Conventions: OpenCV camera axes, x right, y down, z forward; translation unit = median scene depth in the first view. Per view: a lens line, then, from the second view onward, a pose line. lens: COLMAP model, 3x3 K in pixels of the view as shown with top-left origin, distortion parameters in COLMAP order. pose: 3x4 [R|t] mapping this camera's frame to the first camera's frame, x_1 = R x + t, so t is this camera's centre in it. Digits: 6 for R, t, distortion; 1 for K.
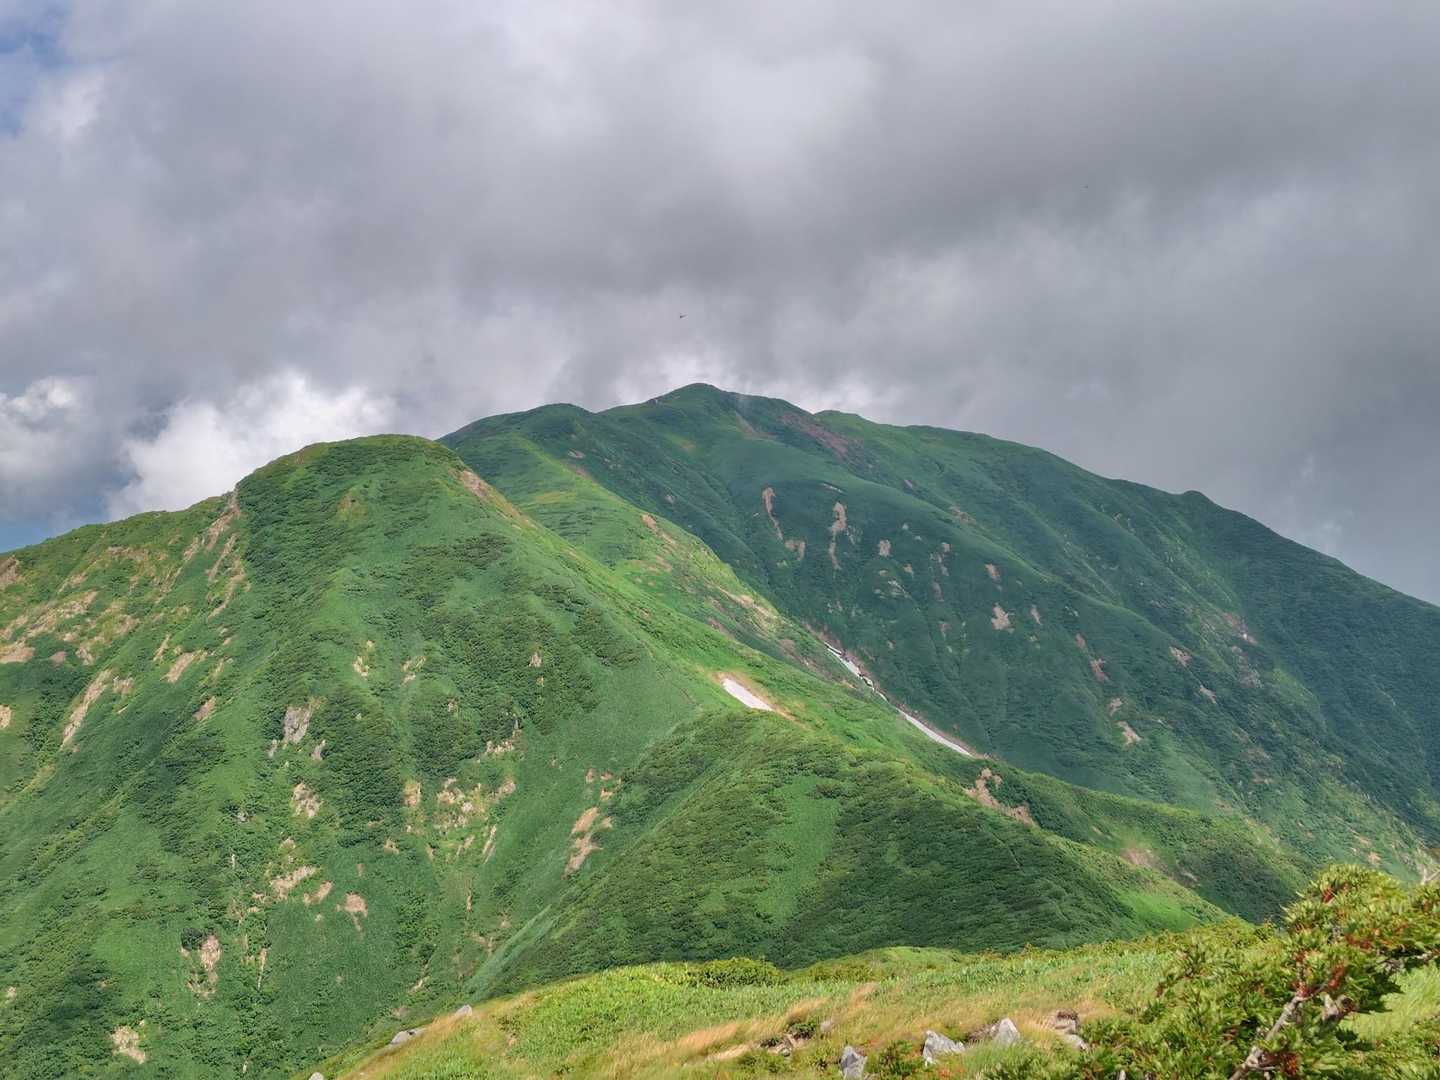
lens RADIAL K [[2260.0, 0, 720.0], [0, 2260.0, 540.0], [0, 0, 1]] dist [0.001863, -0.049993]
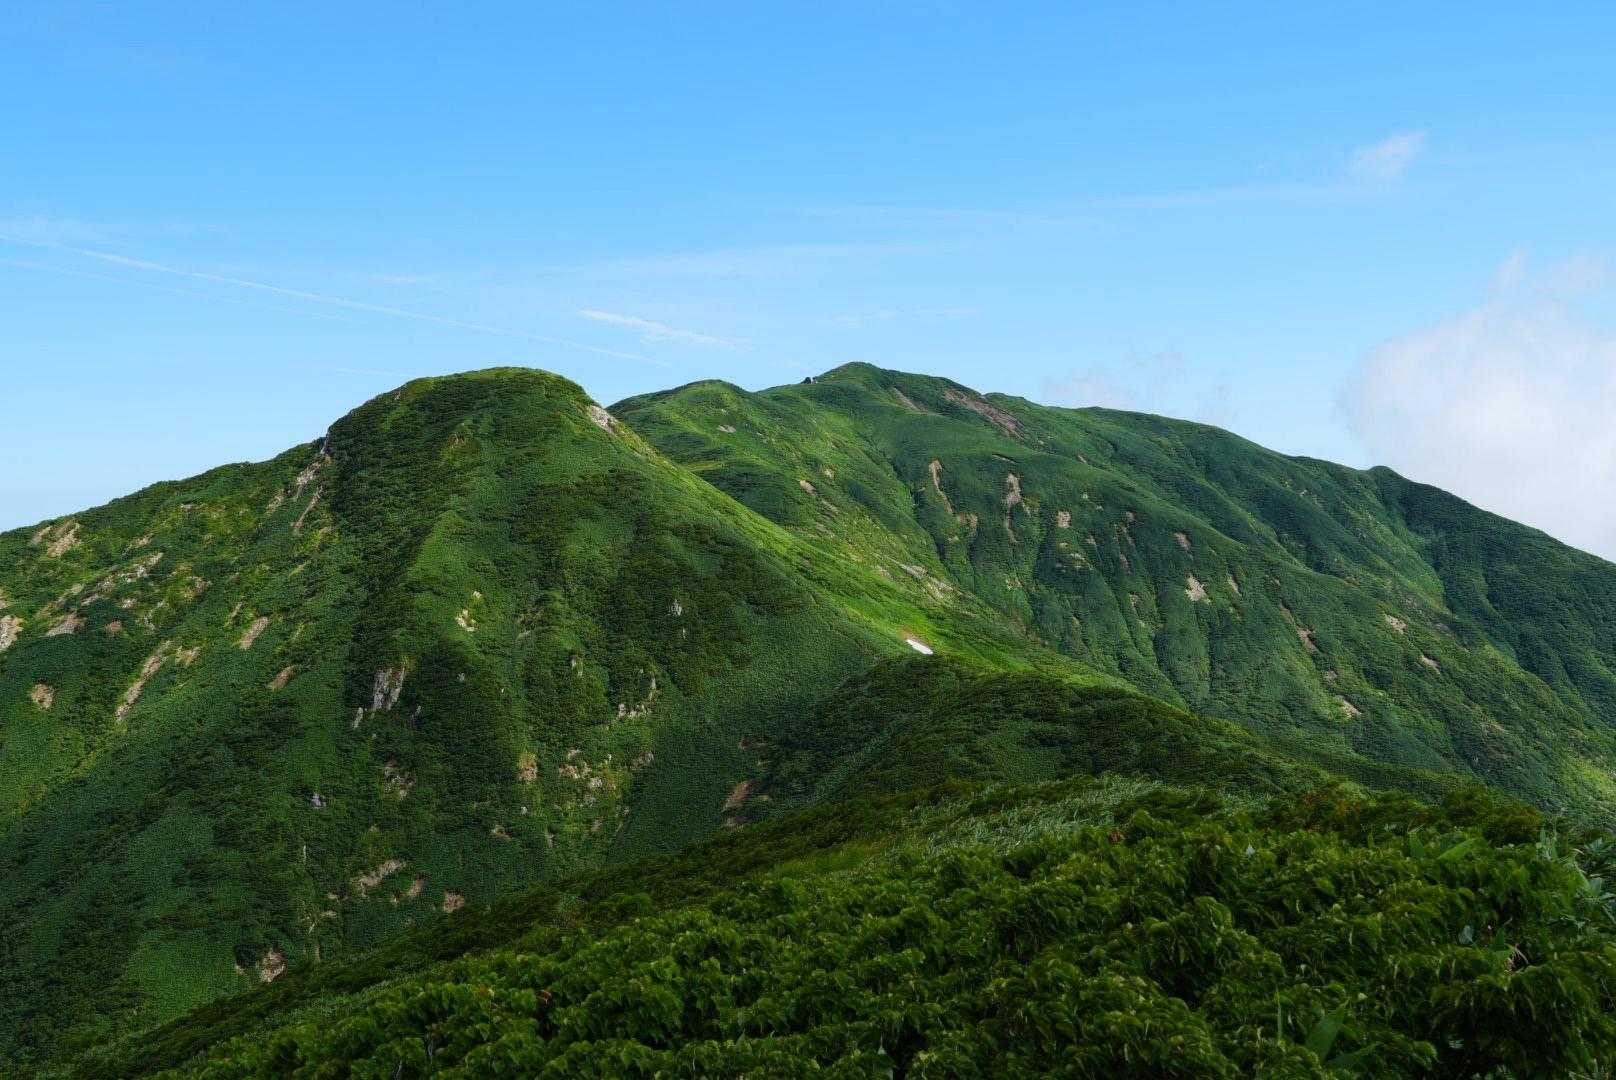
lens RADIAL K [[2066.5, 0, 808.0], [0, 2066.5, 540.0], [0, 0, 1]] dist [0.023101, -0.003081]
pose [[0.998988, -0.032161, -0.031437, -0.007681], [0.031232, 0.999073, -0.029611, 0.049935], [0.032360, 0.028599, 0.999067, 0.229724]]
